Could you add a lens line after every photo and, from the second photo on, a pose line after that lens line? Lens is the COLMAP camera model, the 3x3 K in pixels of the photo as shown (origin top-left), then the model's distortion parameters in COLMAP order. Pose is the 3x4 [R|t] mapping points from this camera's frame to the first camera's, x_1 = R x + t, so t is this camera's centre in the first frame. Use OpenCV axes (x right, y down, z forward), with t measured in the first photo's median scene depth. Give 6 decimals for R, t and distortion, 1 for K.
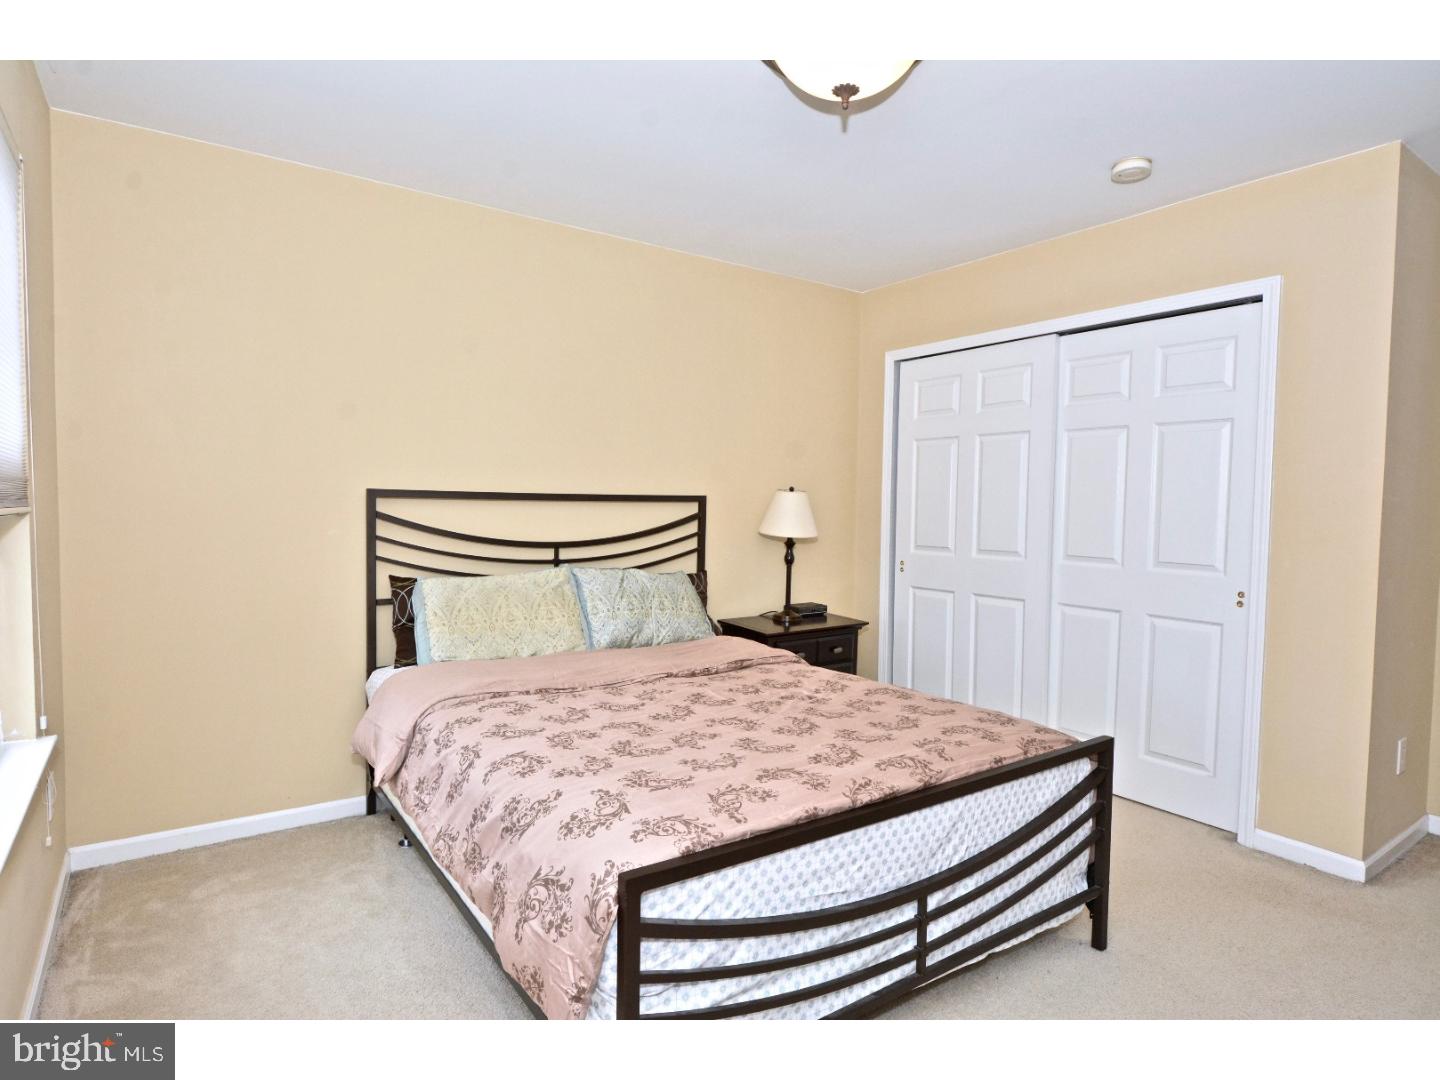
lens RADIAL K [[797.6, 0, 720.0], [0, 797.6, 540.0], [0, 0, 1]] dist [-0.000996, 0.000155]
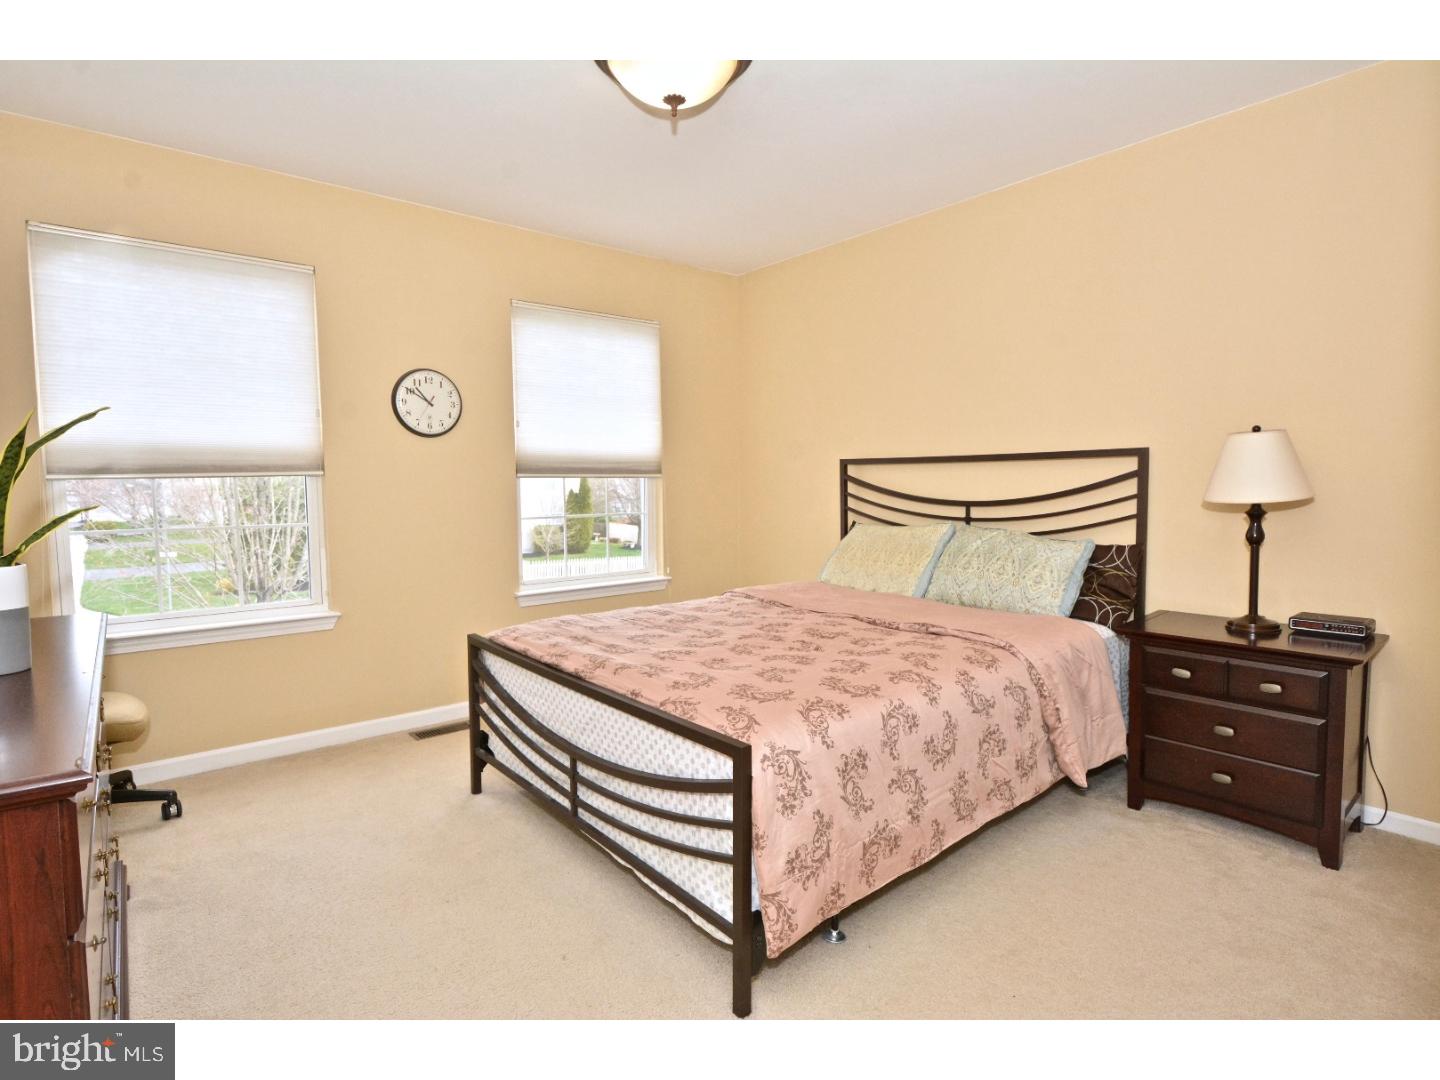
lens RADIAL K [[750.1, 0, 720.0], [0, 750.1, 540.0], [0, 0, 1]] dist [-0.001596, -0.000435]
pose [[0.078329, 0.060600, -0.995084, 0.814173], [-0.035898, 0.997675, 0.057932, 0.008834], [0.996281, 0.031184, 0.080323, 0.630272]]
